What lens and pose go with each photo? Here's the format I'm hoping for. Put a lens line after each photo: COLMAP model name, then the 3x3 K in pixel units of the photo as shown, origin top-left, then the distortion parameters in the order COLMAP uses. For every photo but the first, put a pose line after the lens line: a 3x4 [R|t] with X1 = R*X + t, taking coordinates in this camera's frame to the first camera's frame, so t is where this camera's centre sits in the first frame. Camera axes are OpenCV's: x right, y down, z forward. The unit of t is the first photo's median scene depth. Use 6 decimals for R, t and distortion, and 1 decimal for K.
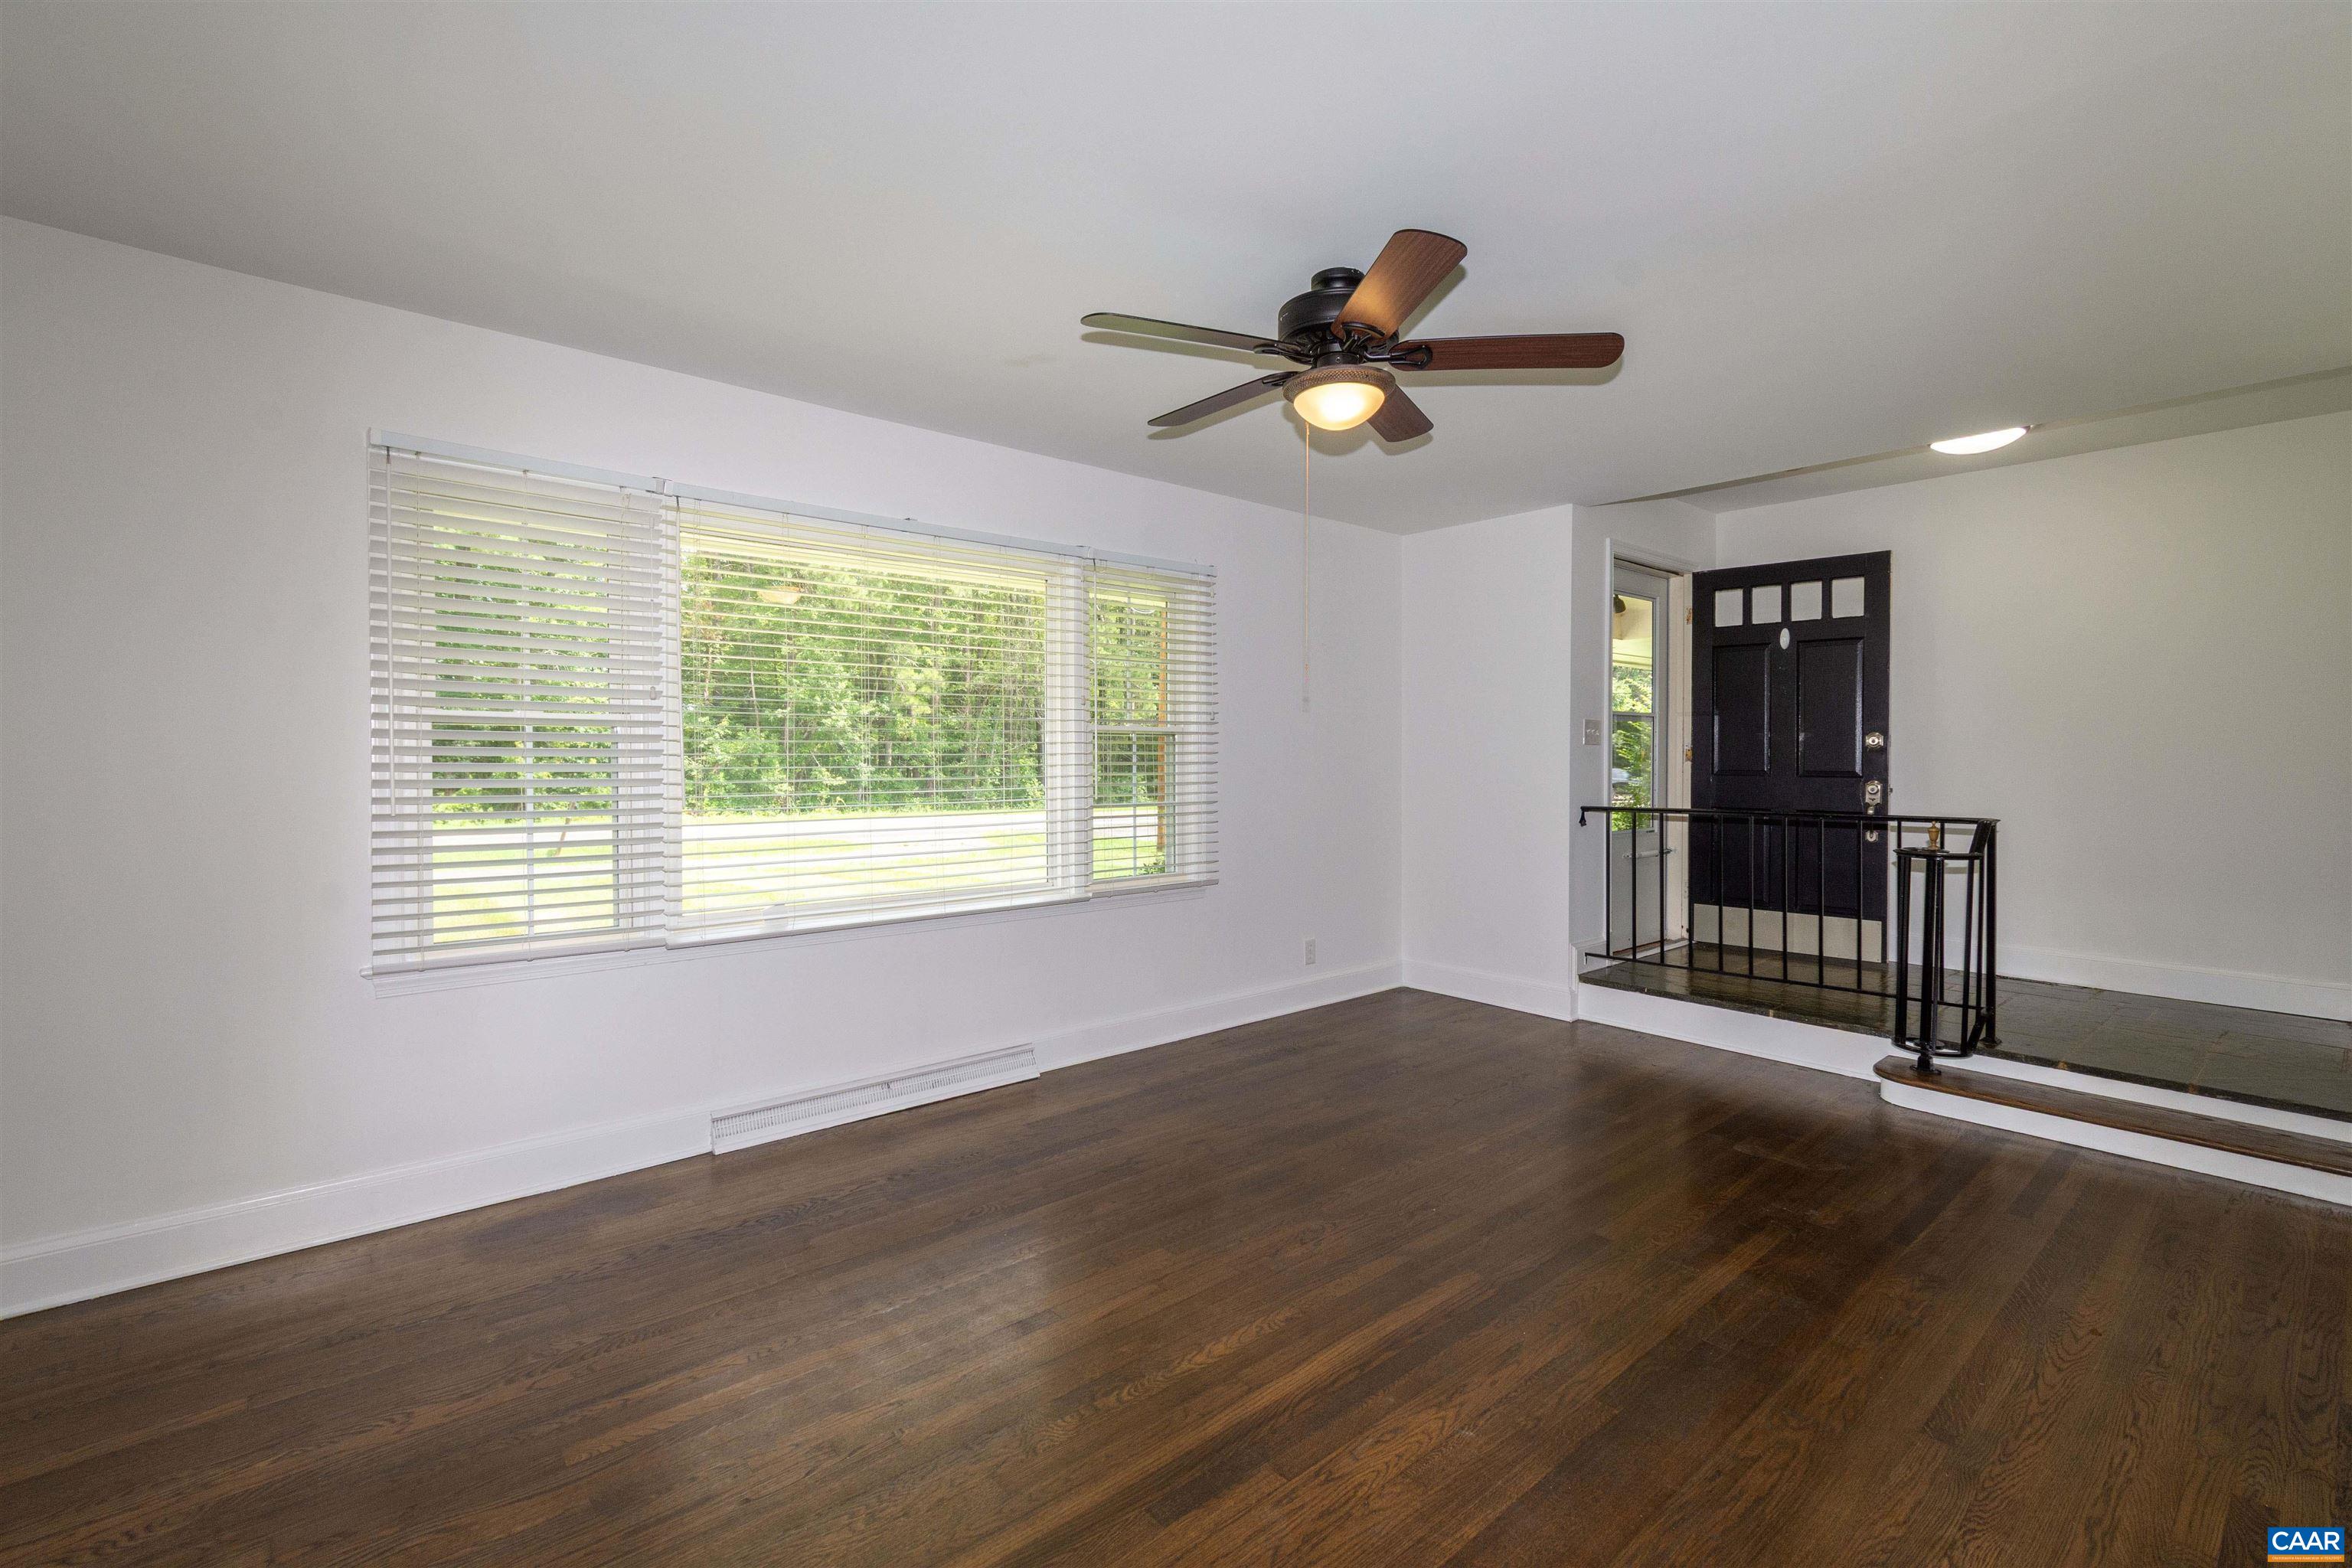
lens RADIAL K [[1037.1, 0, 1185.9], [0, 1037.1, 771.3], [0, 0, 1]] dist [0.004724, -0.001197]
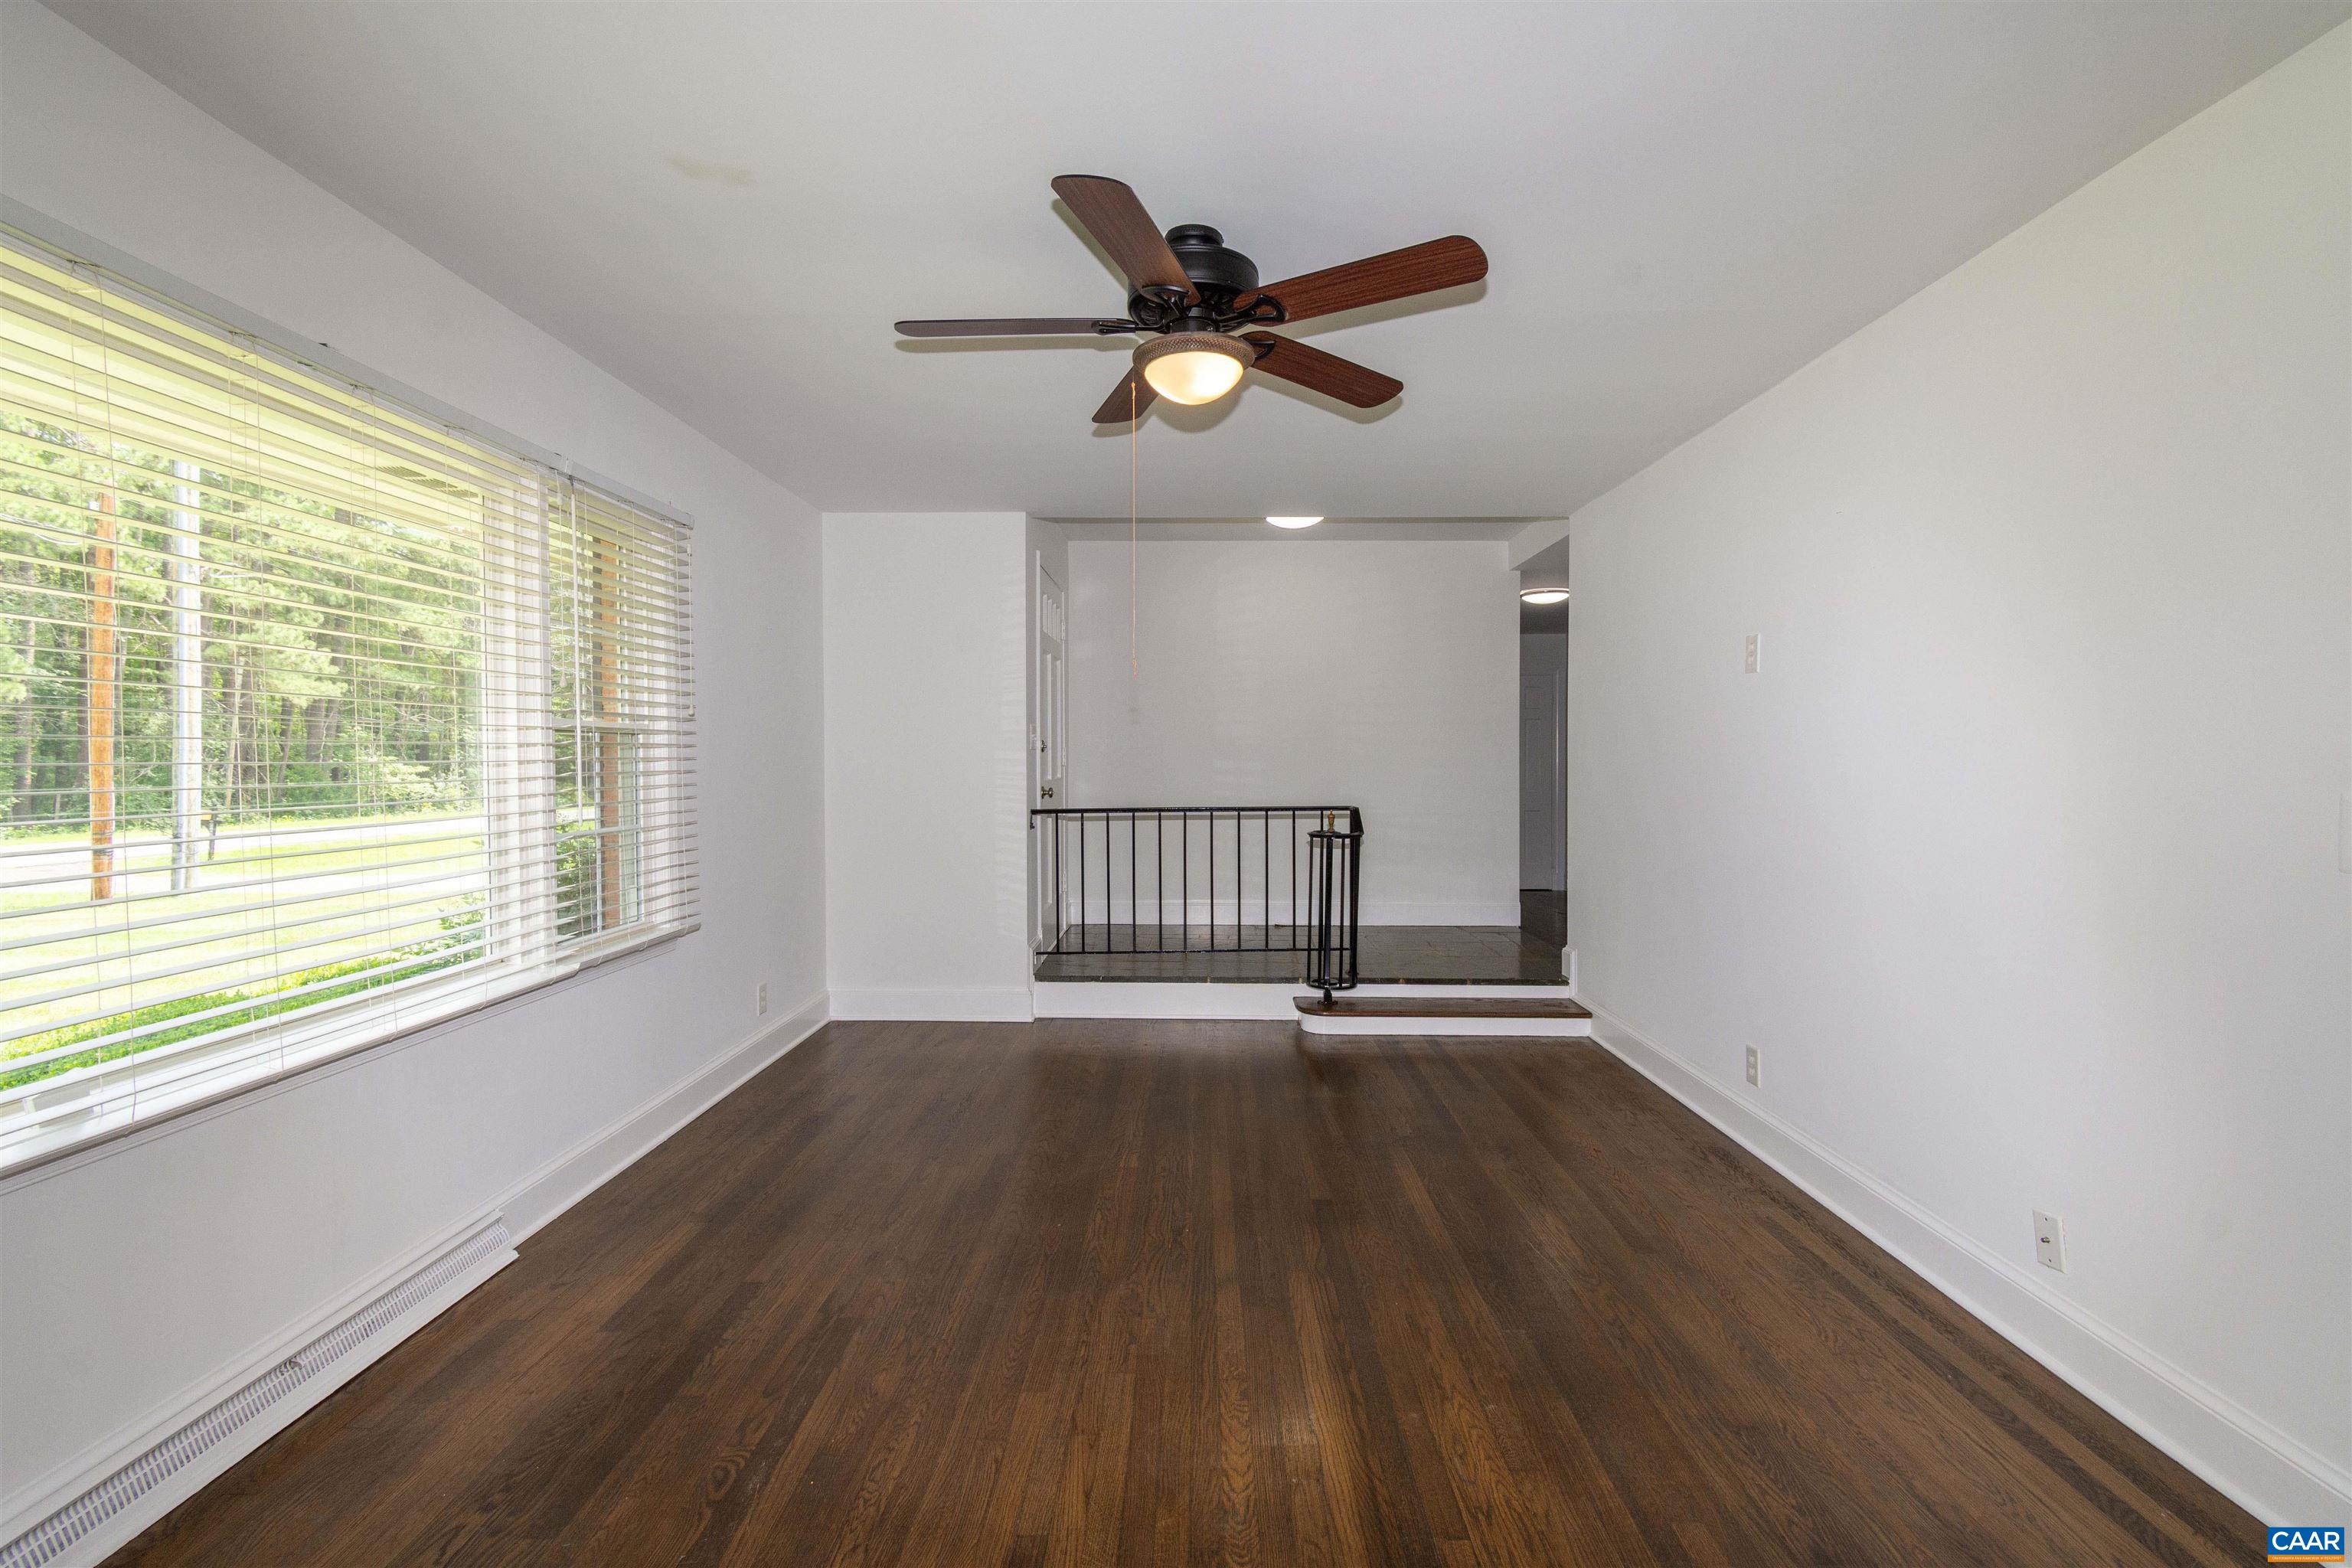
lens RADIAL K [[1037.1, 0, 1183.8], [0, 1037.1, 773.7], [0, 0, 1]] dist [0.004724, -0.001197]
pose [[0.670294, -0.013415, 0.741974, -0.439338], [0.013738, 0.999890, 0.005667, -0.008367], [-0.741968, 0.006394, 0.670405, 0.324275]]
